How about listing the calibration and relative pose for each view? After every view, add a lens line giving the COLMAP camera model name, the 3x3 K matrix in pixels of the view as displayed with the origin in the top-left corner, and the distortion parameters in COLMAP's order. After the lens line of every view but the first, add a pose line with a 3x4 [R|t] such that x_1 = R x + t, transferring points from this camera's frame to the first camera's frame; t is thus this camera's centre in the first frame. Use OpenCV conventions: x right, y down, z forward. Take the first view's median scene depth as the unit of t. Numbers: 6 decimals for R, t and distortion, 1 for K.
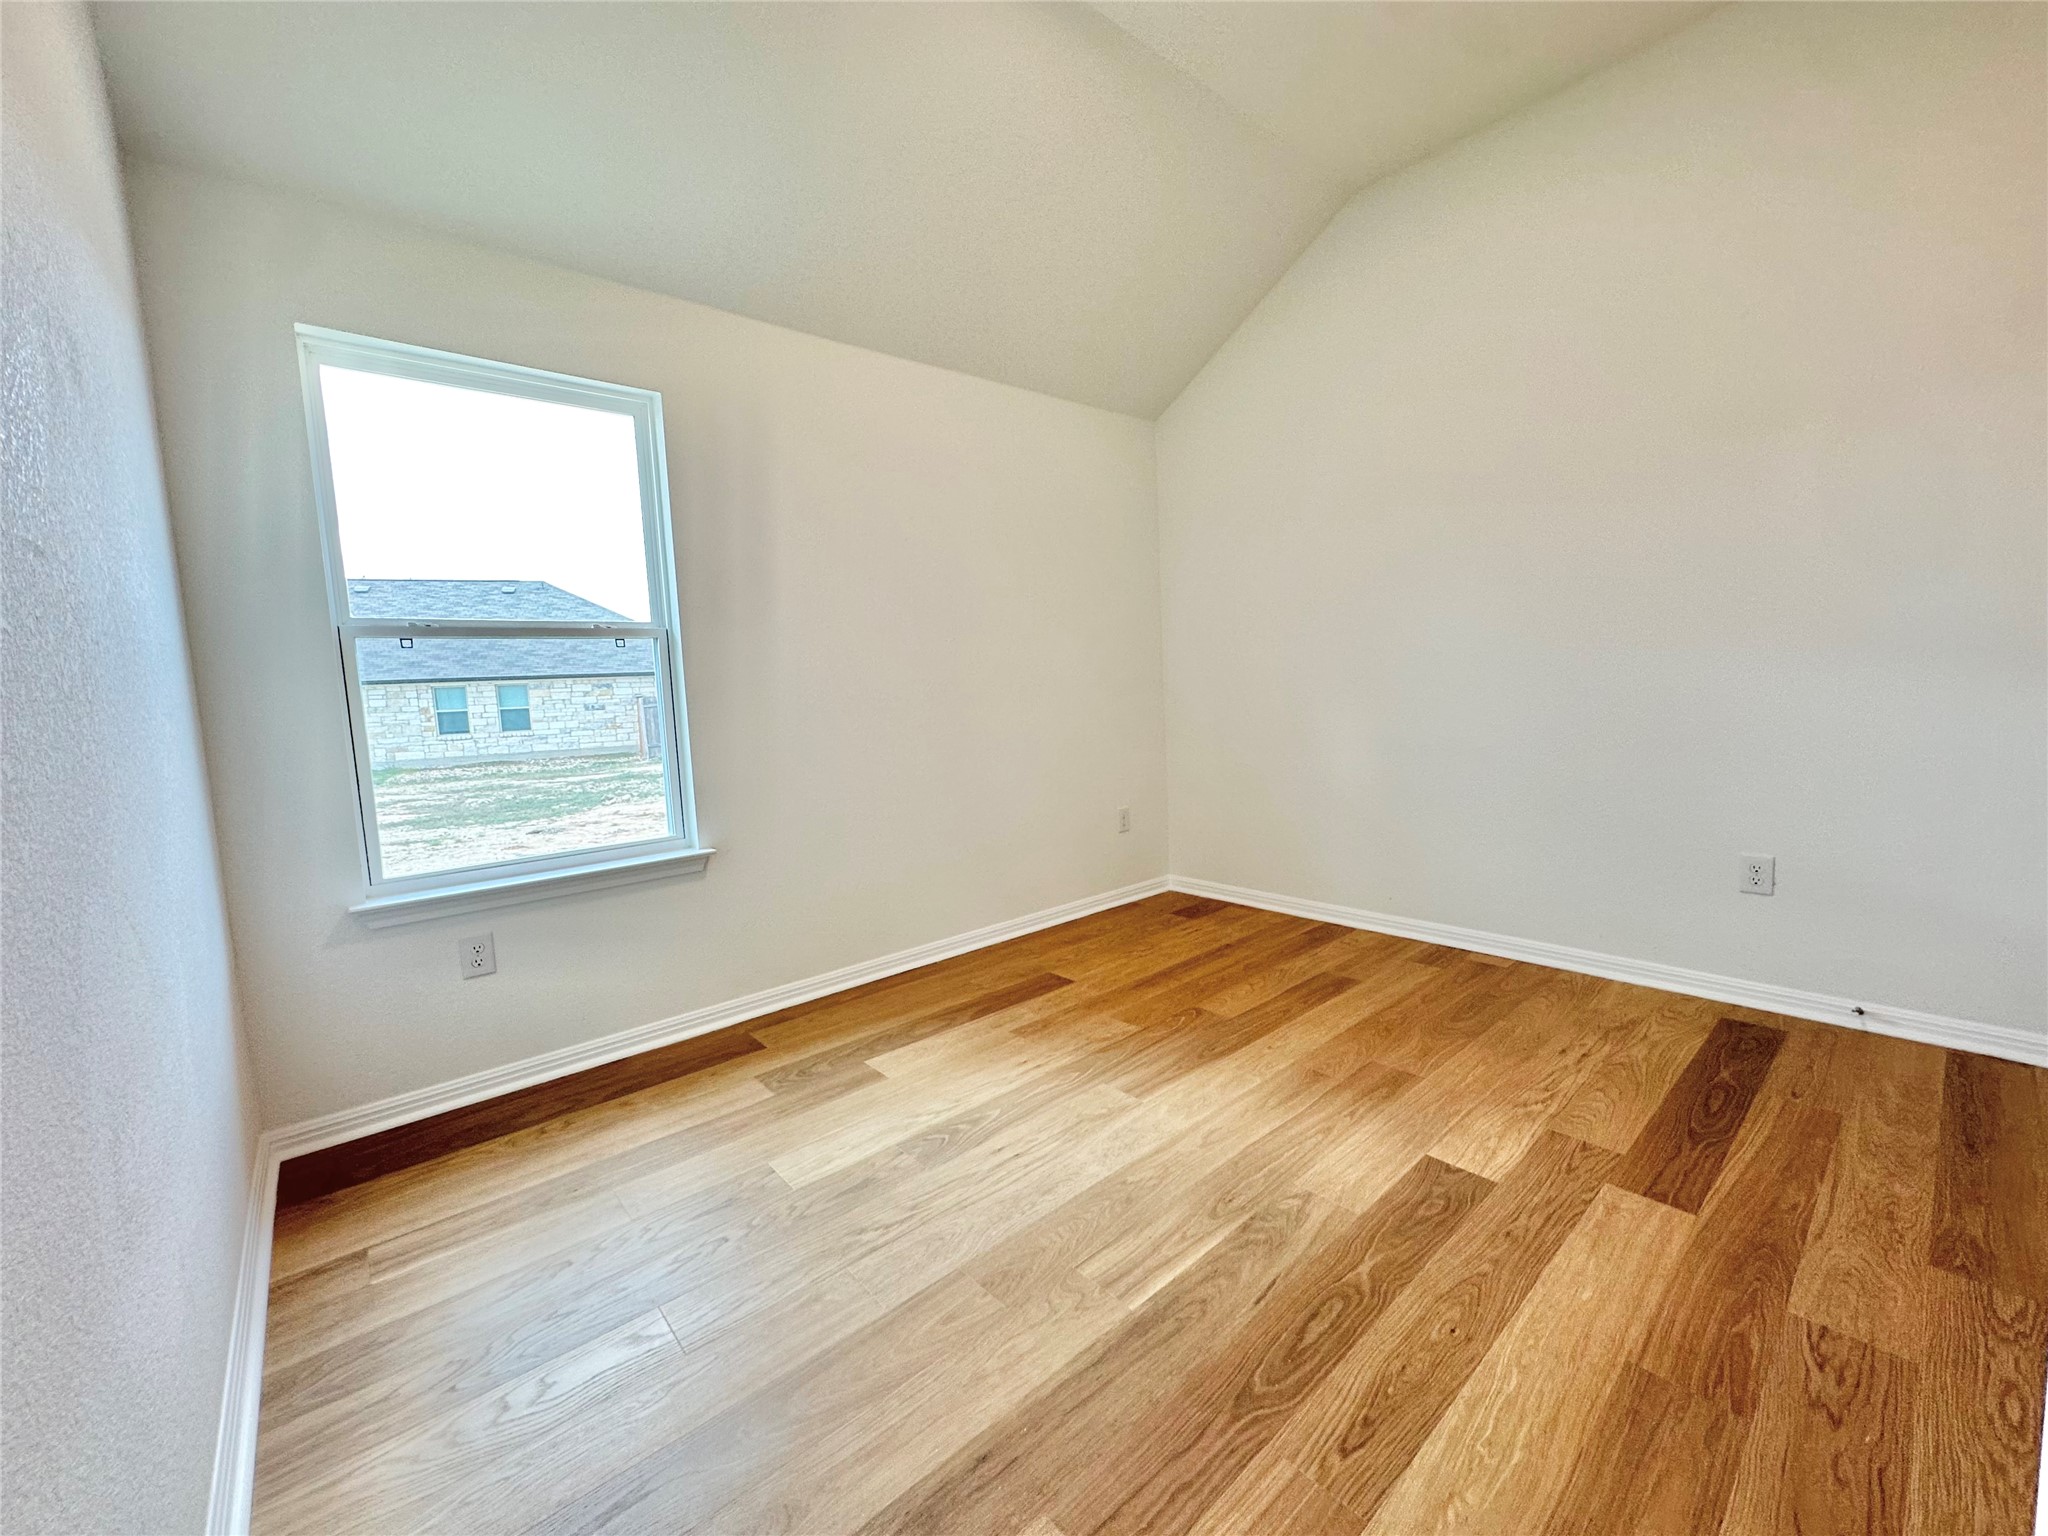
lens RADIAL K [[905.5, 0, 994.2], [0, 905.5, 777.4], [0, 0, 1]] dist [0.013770, 0.000286]
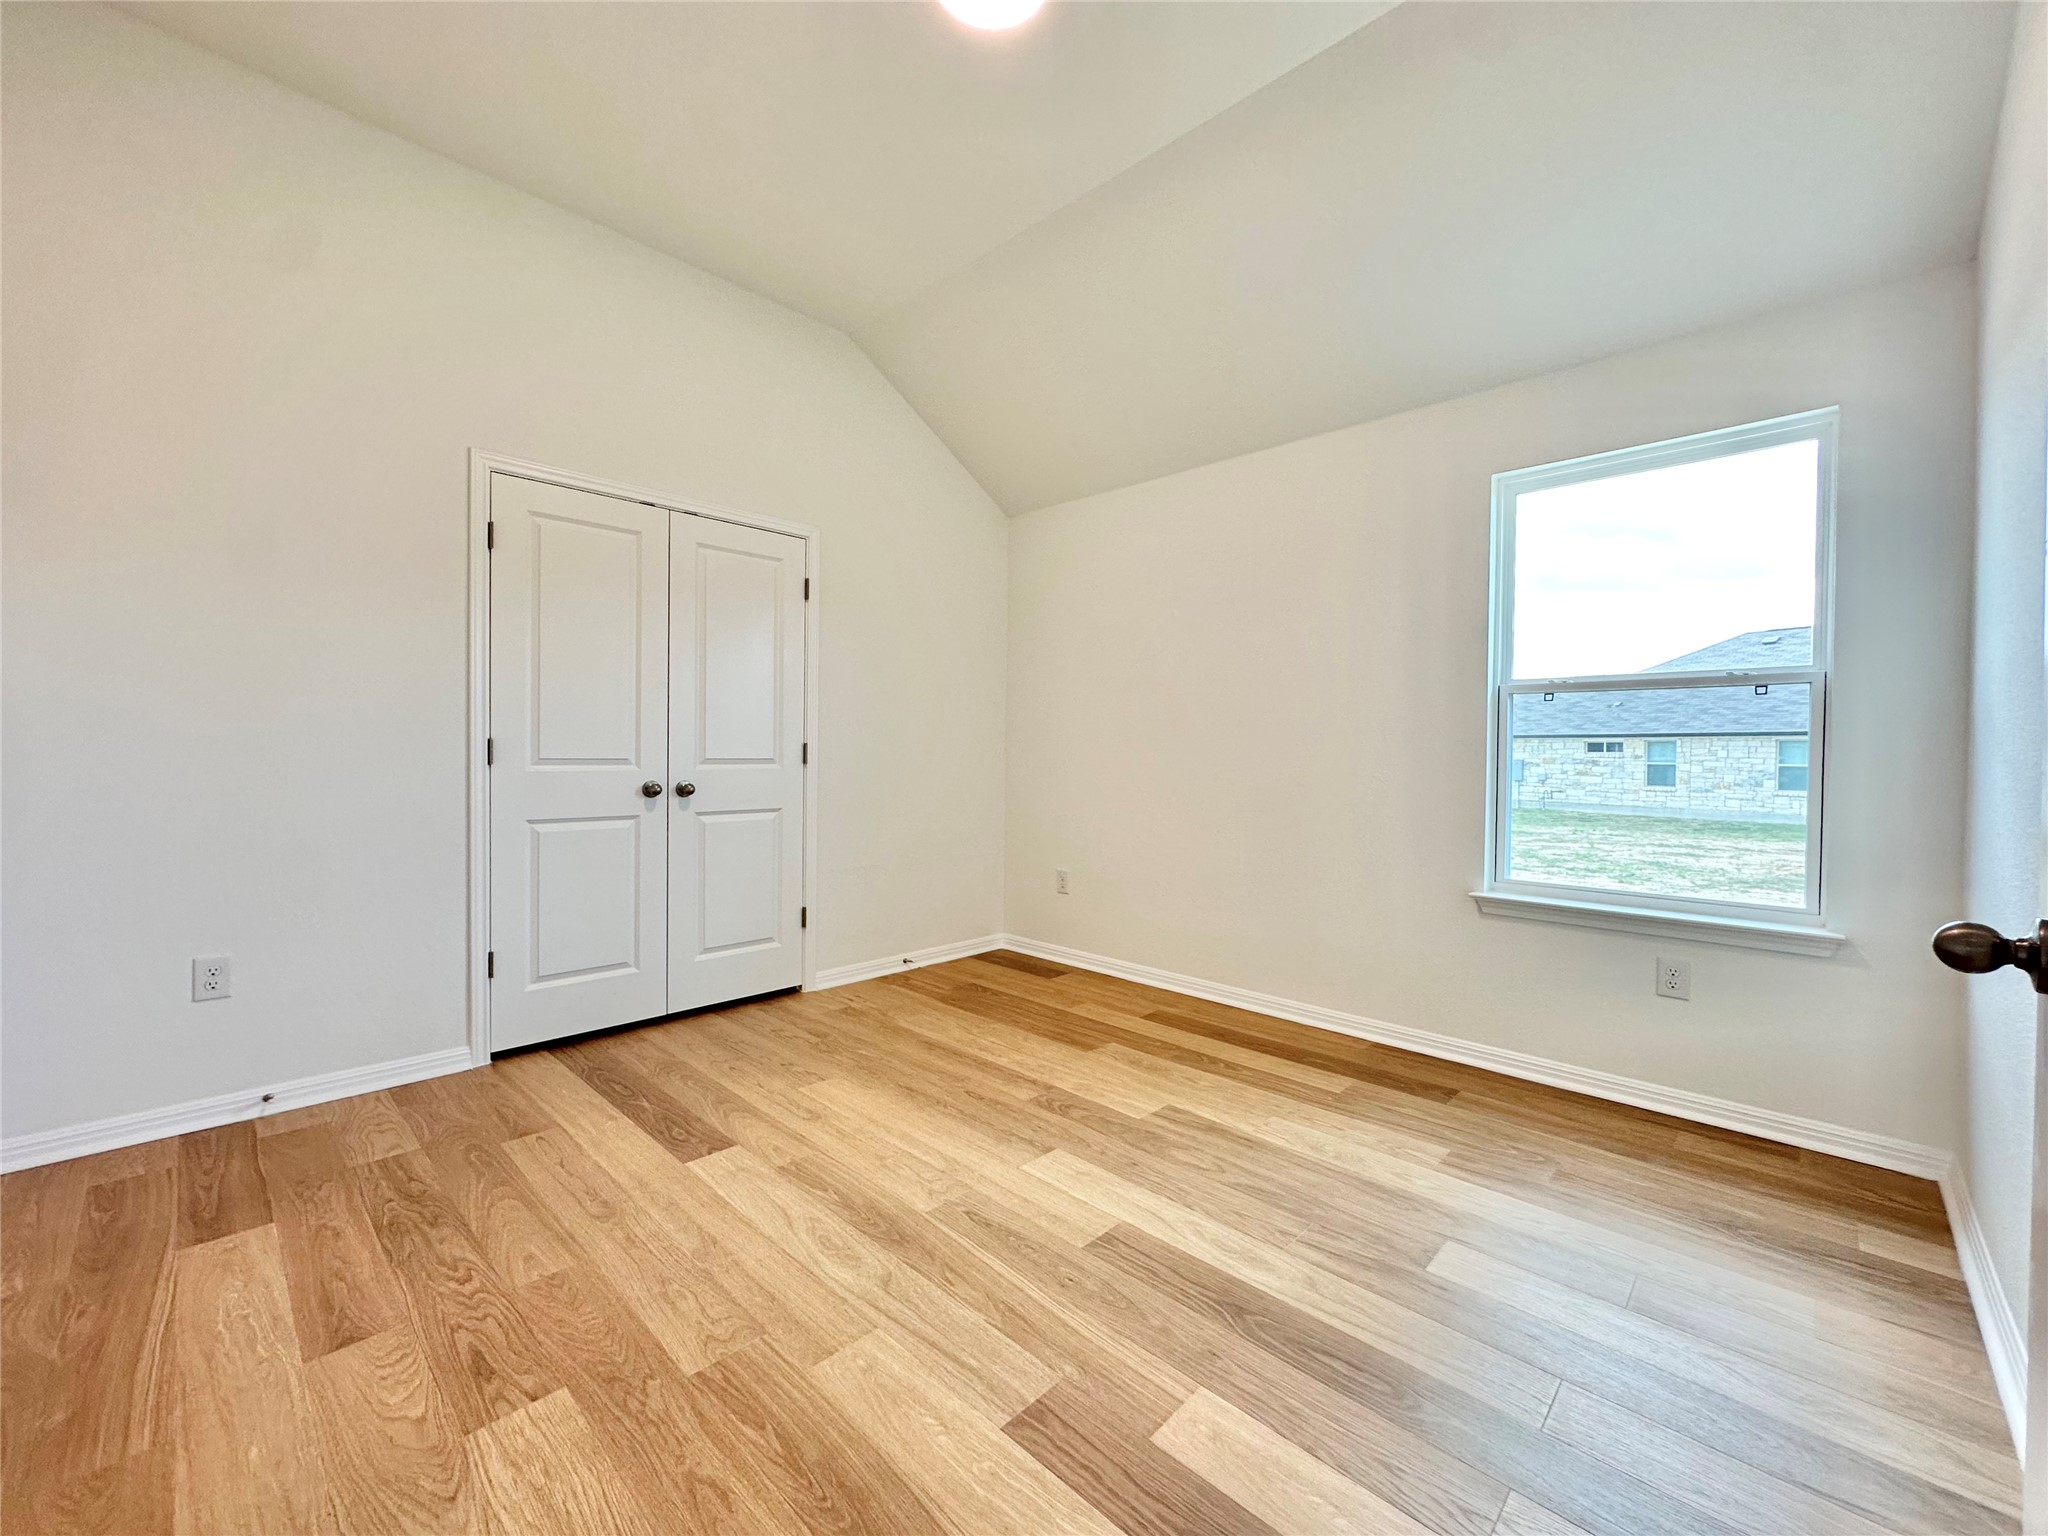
lens RADIAL K [[820.7, 0, 1025.5], [0, 820.7, 763.9], [0, 0, 1]] dist [-0.001289, 0.000601]
pose [[0.058427, 0.064390, -0.996213, 0.450789], [-0.115027, 0.991705, 0.057352, -0.059951], [0.991643, 0.111241, 0.065348, 0.288276]]
